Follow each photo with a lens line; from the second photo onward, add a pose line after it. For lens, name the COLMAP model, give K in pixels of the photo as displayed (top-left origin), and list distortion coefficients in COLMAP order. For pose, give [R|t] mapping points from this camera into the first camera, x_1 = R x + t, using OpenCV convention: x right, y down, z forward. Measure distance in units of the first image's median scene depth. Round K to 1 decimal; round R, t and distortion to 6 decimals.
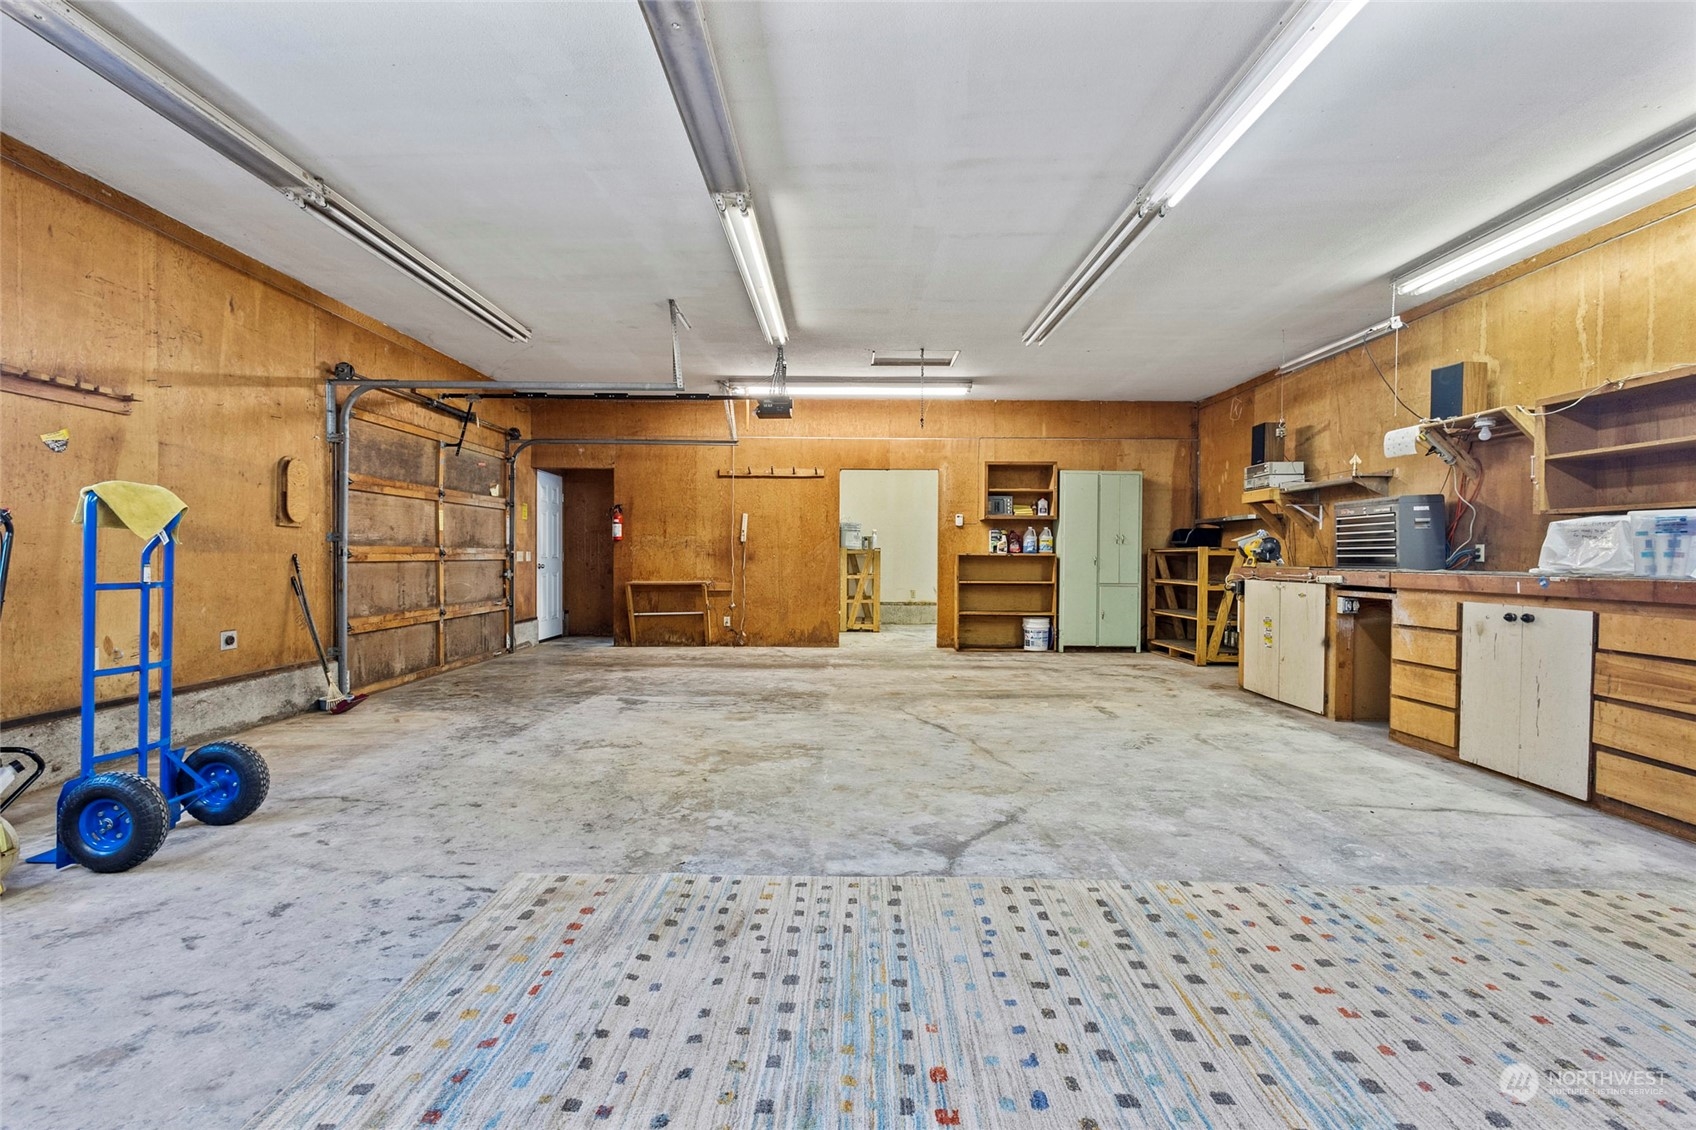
lens RADIAL K [[783.5, 0, 849.1], [0, 783.5, 561.3], [0, 0, 1]] dist [-0.001203, -0.000115]
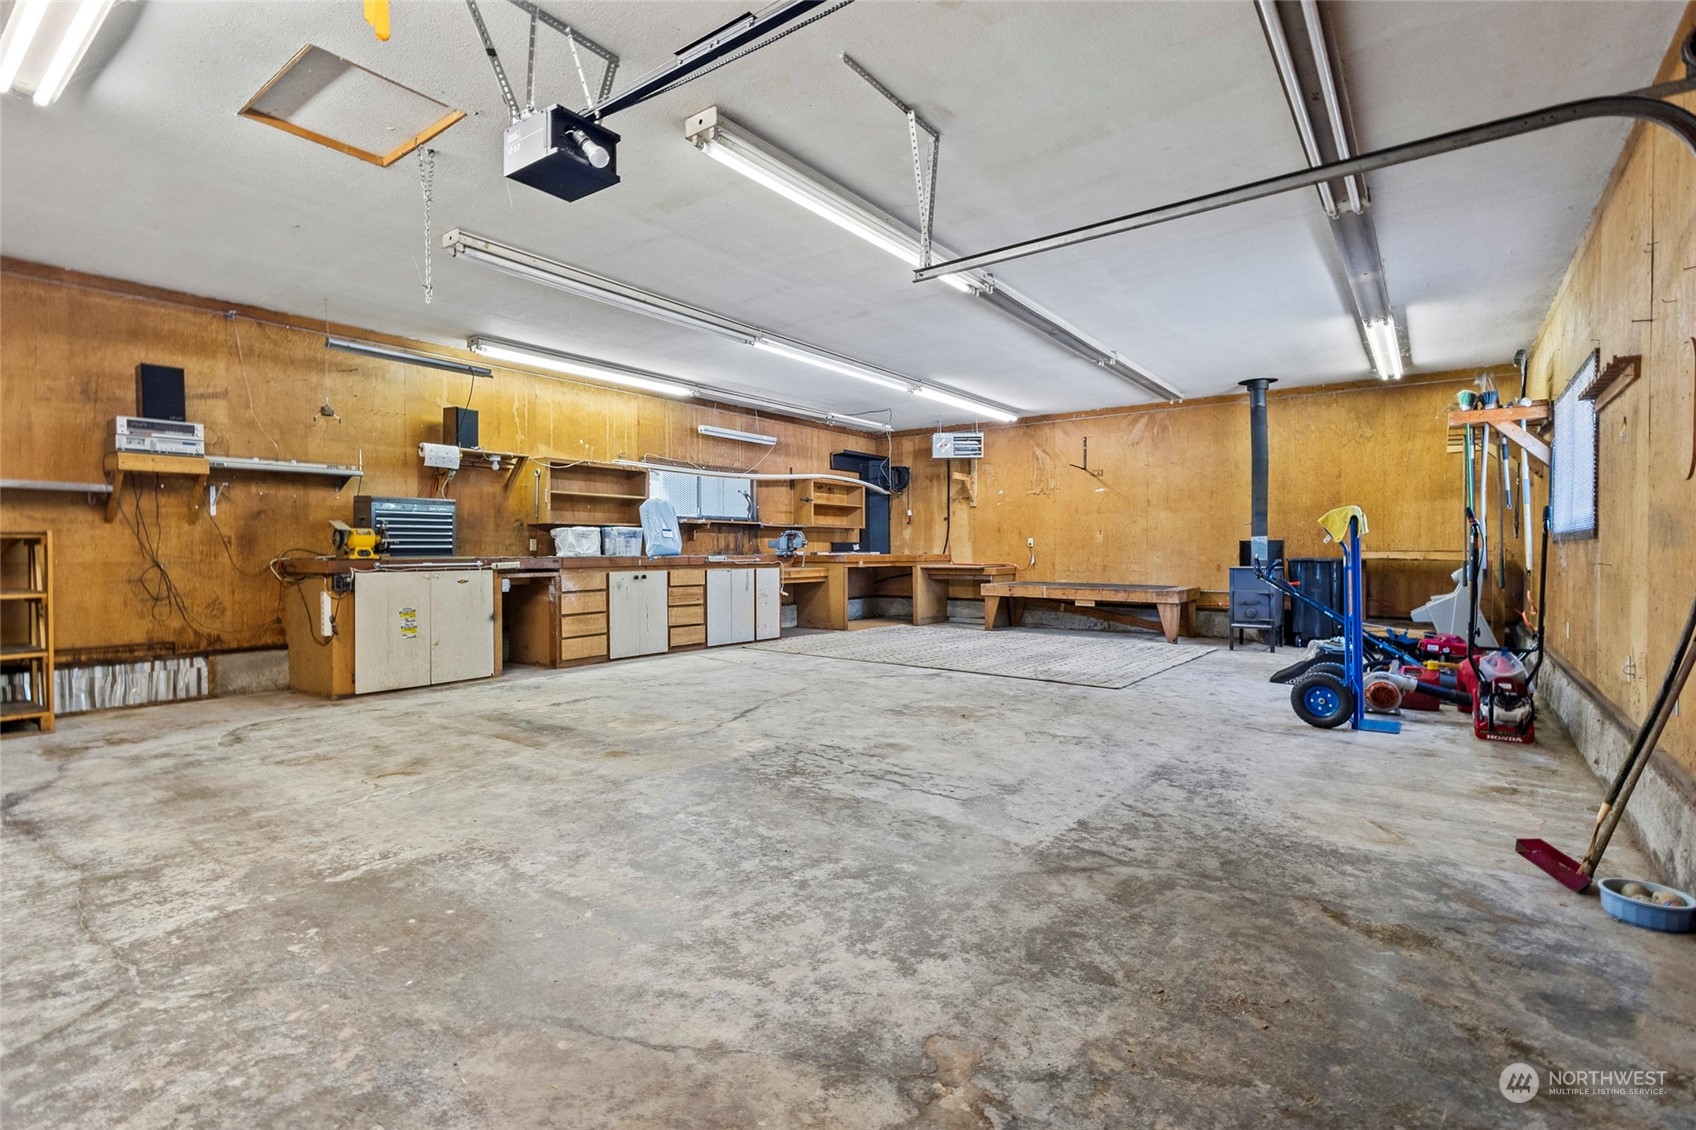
lens RADIAL K [[783.5, 0, 851.0], [0, 783.5, 556.9], [0, 0, 1]] dist [-0.001203, -0.000115]
pose [[-0.800292, -0.009915, 0.599529, -0.741070], [0.002893, 0.999788, 0.020398, -0.019137], [-0.599604, 0.018059, -0.800093, 2.086723]]
